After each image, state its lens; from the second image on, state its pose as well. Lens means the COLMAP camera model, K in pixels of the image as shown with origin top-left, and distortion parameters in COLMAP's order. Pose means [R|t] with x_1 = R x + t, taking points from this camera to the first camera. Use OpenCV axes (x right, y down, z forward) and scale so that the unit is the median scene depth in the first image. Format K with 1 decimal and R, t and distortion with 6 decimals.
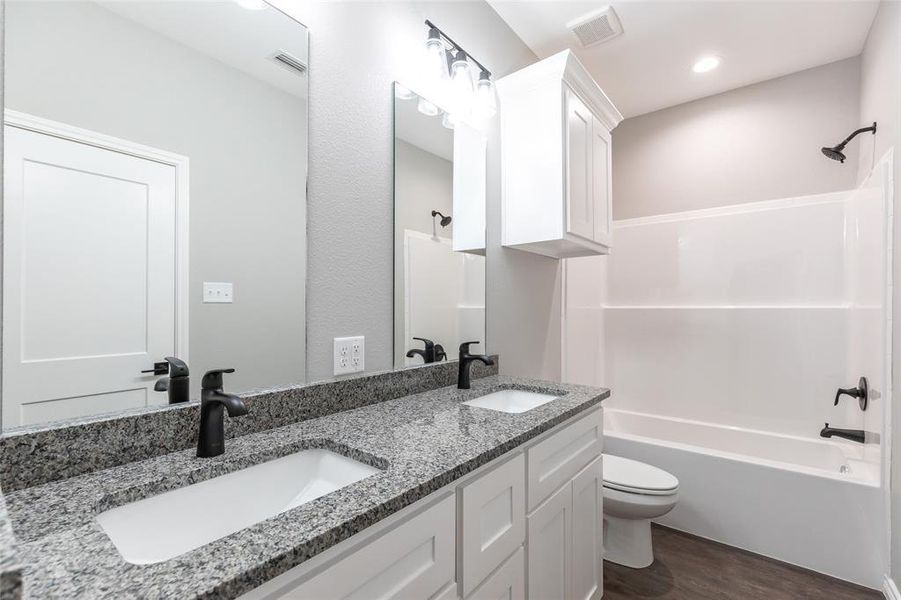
lens RADIAL K [[414.2, 0, 448.6], [0, 414.2, 304.1], [0, 0, 1]] dist [0.039484, 0.000282]
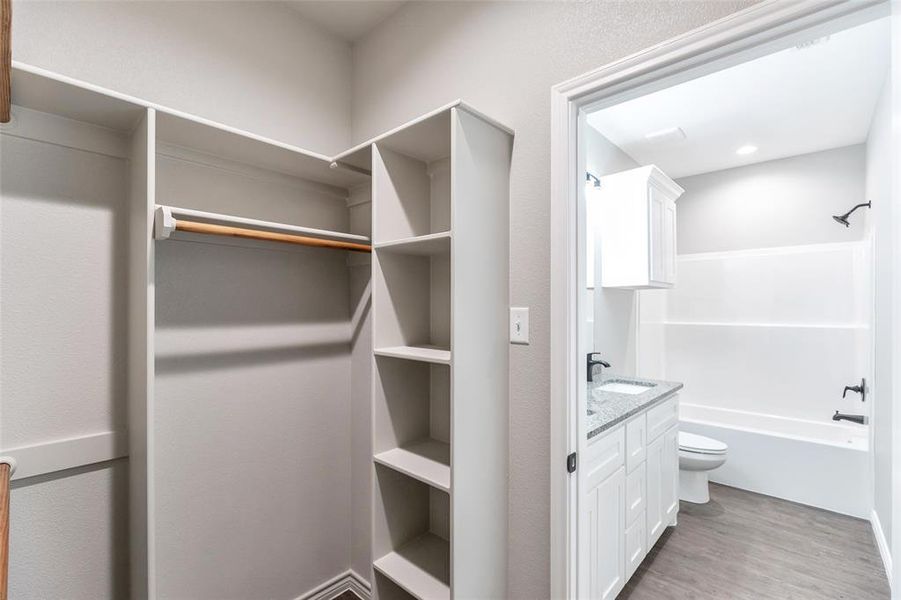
lens RADIAL K [[414.2, 0, 453.5], [0, 414.2, 305.3], [0, 0, 1]] dist [0.039484, 0.000282]
pose [[0.998035, -0.000980, -0.062647, -0.322540], [0.001050, 0.999999, 0.001080, -0.080105], [0.062646, -0.001144, 0.998035, -0.542829]]
